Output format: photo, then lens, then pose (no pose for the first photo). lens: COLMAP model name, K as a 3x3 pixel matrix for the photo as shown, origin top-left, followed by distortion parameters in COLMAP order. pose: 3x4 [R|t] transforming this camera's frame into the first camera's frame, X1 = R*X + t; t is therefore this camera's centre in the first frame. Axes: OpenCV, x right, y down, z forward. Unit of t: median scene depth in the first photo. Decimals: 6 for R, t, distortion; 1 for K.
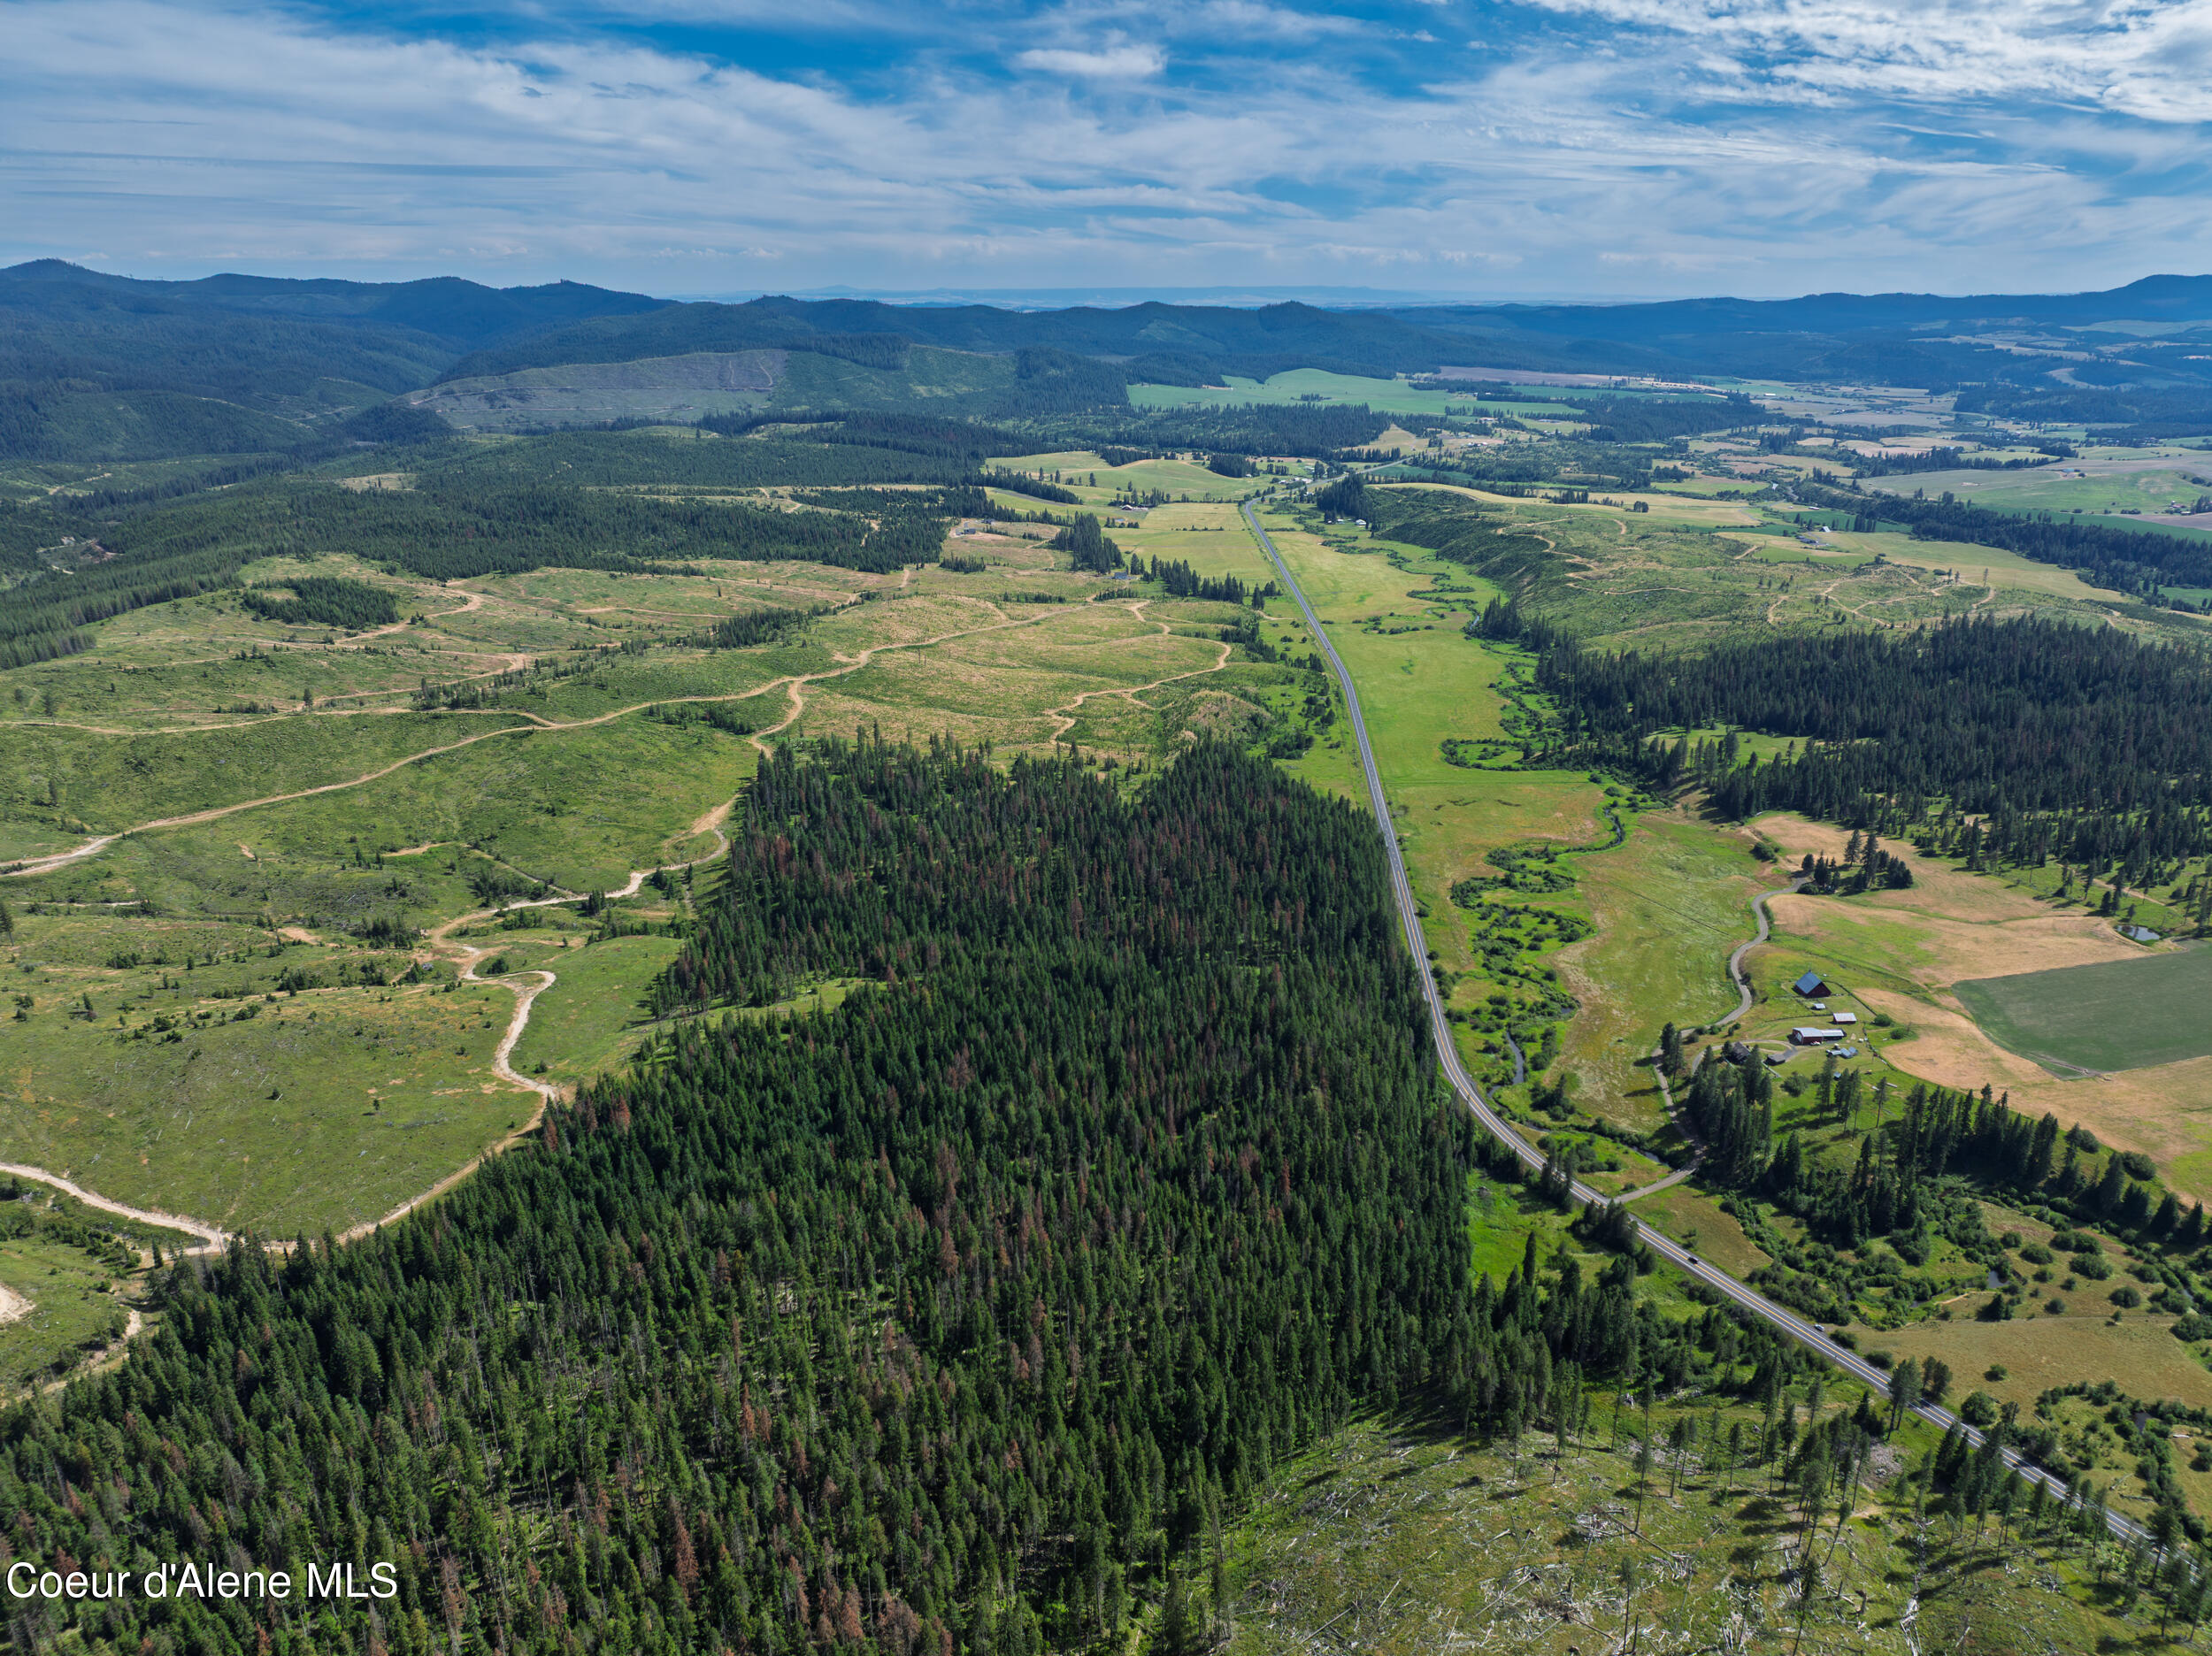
lens RADIAL K [[1536.3, 0, 1104.2], [0, 1536.3, 934.4], [0, 0, 1]] dist [-0.044842, 0.014674]
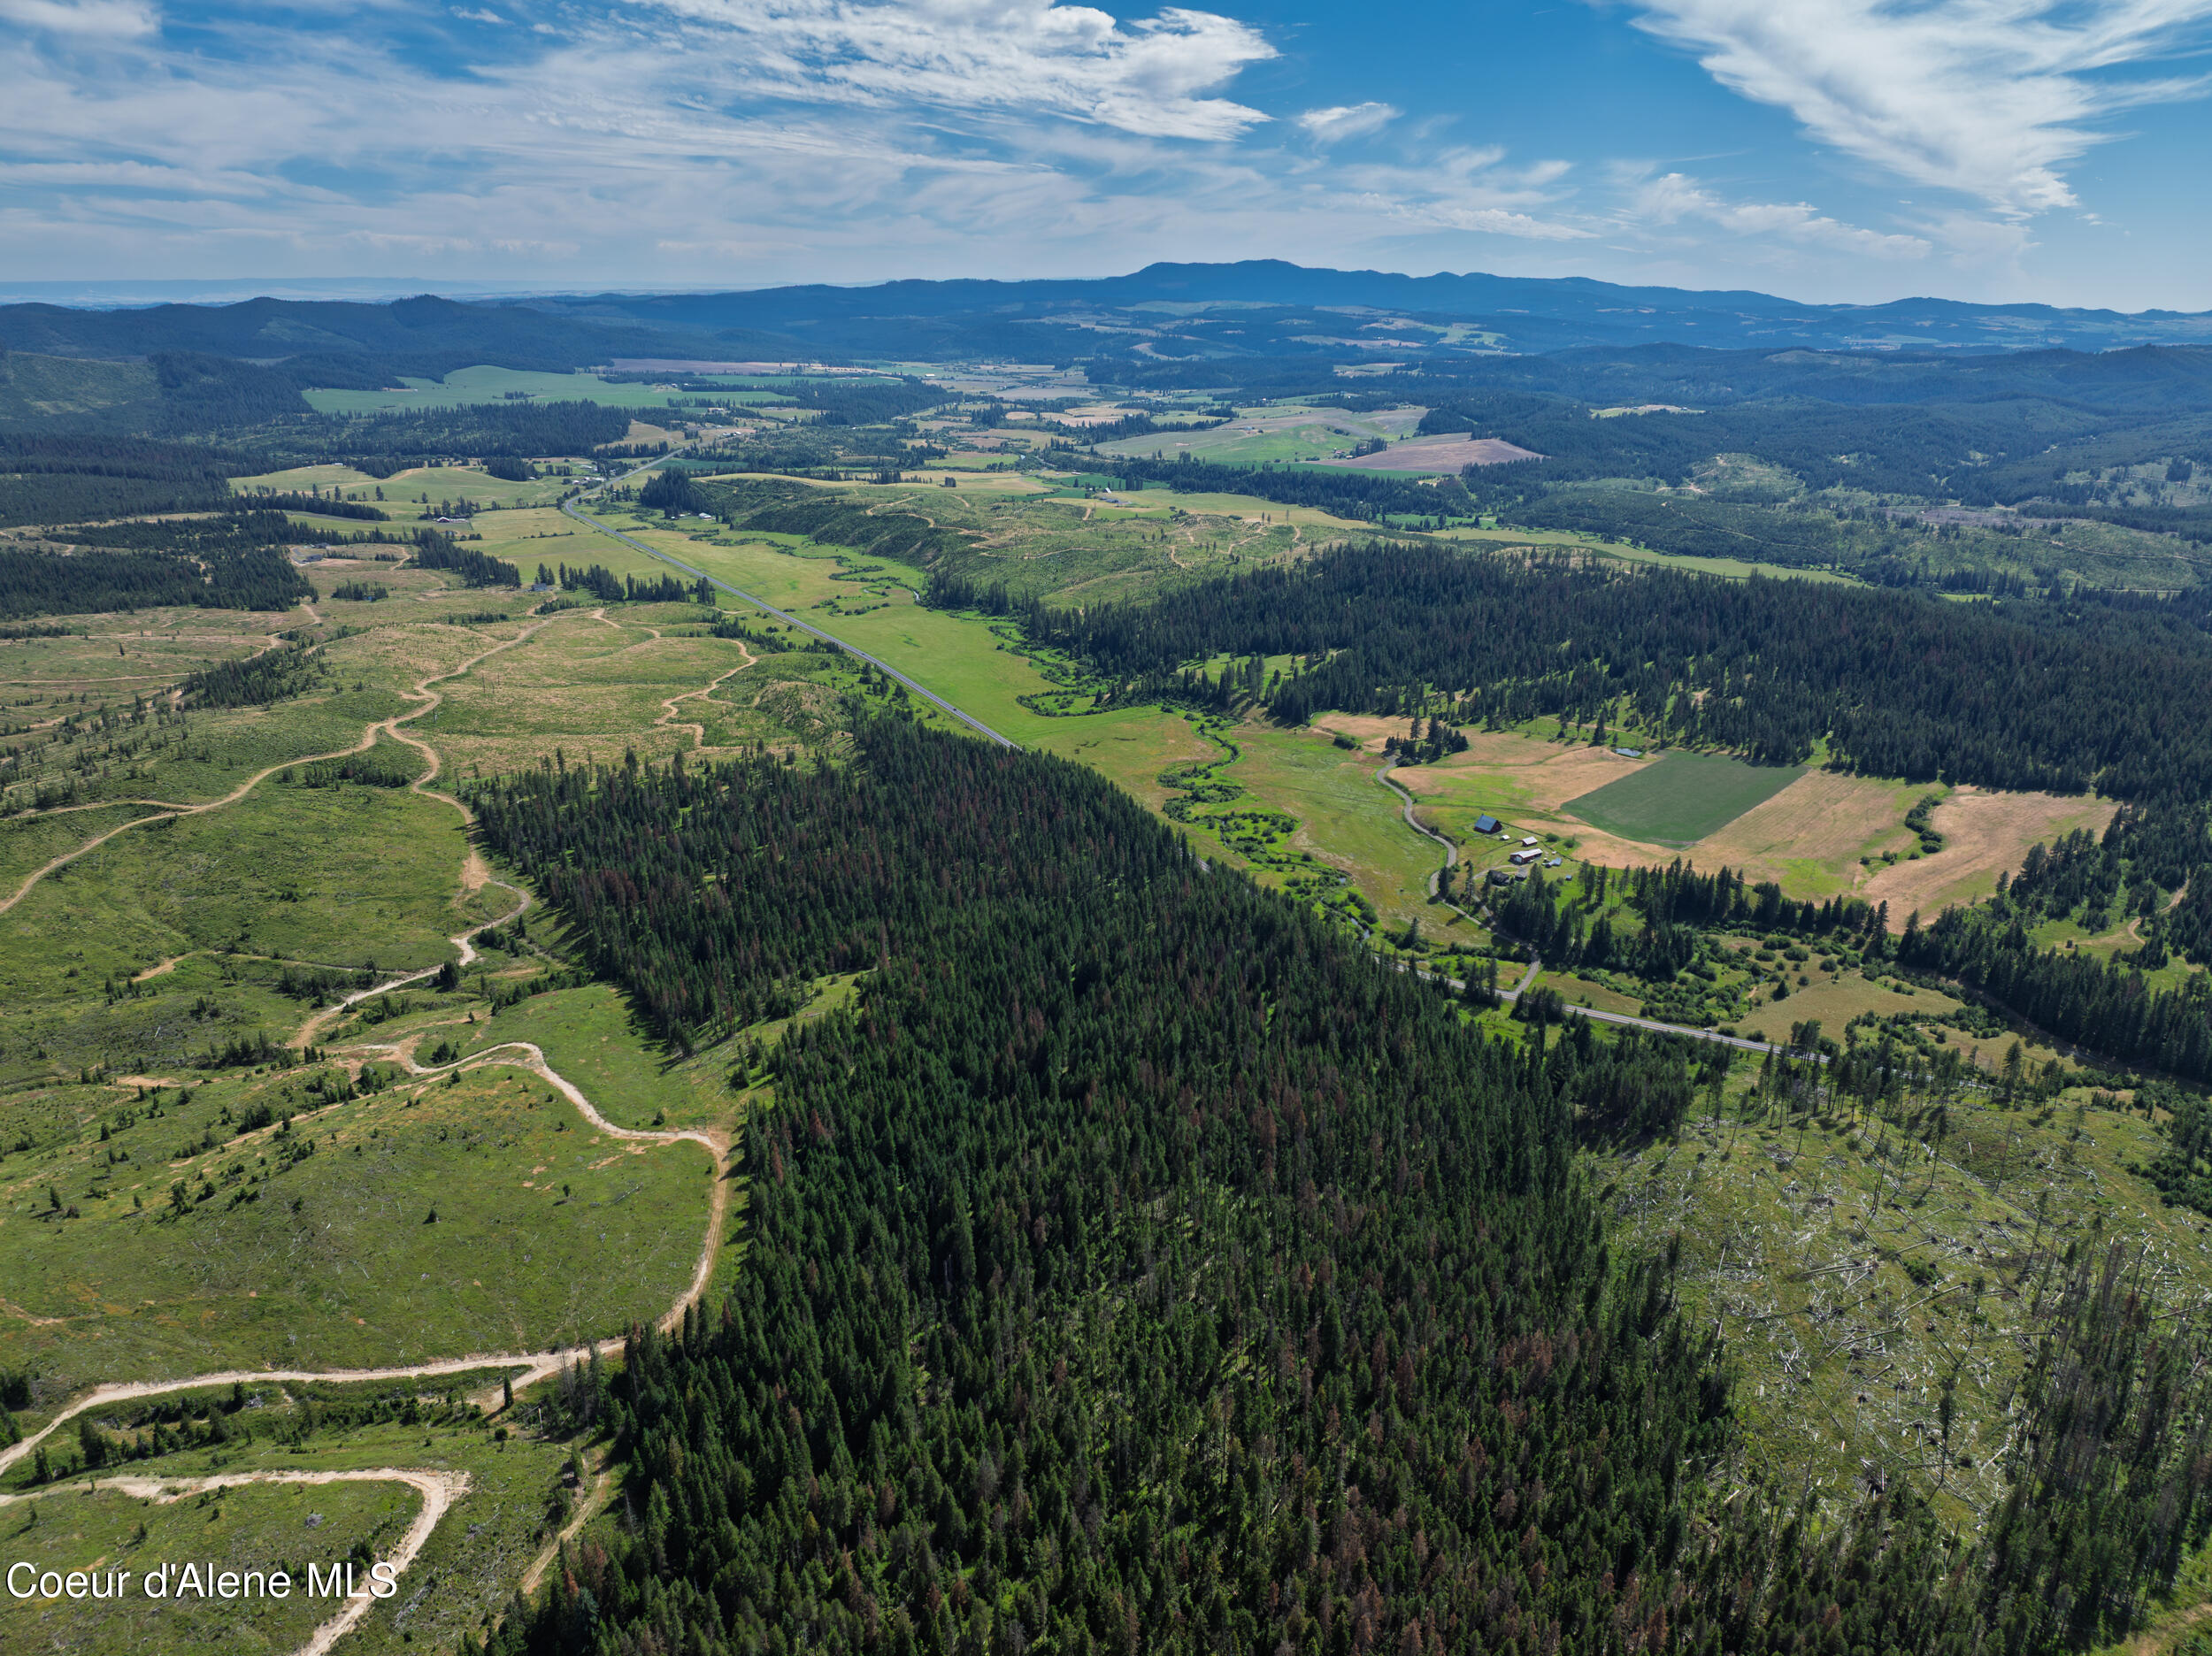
lens RADIAL K [[1501.6, 0, 1098.8], [0, 1501.6, 964.0], [0, 0, 1]] dist [-0.038891, 0.008487]
pose [[0.844482, -0.216552, 0.489852, -0.121287], [0.200868, 0.975912, 0.085139, -0.006860], [-0.496489, 0.026497, 0.867638, 0.009285]]
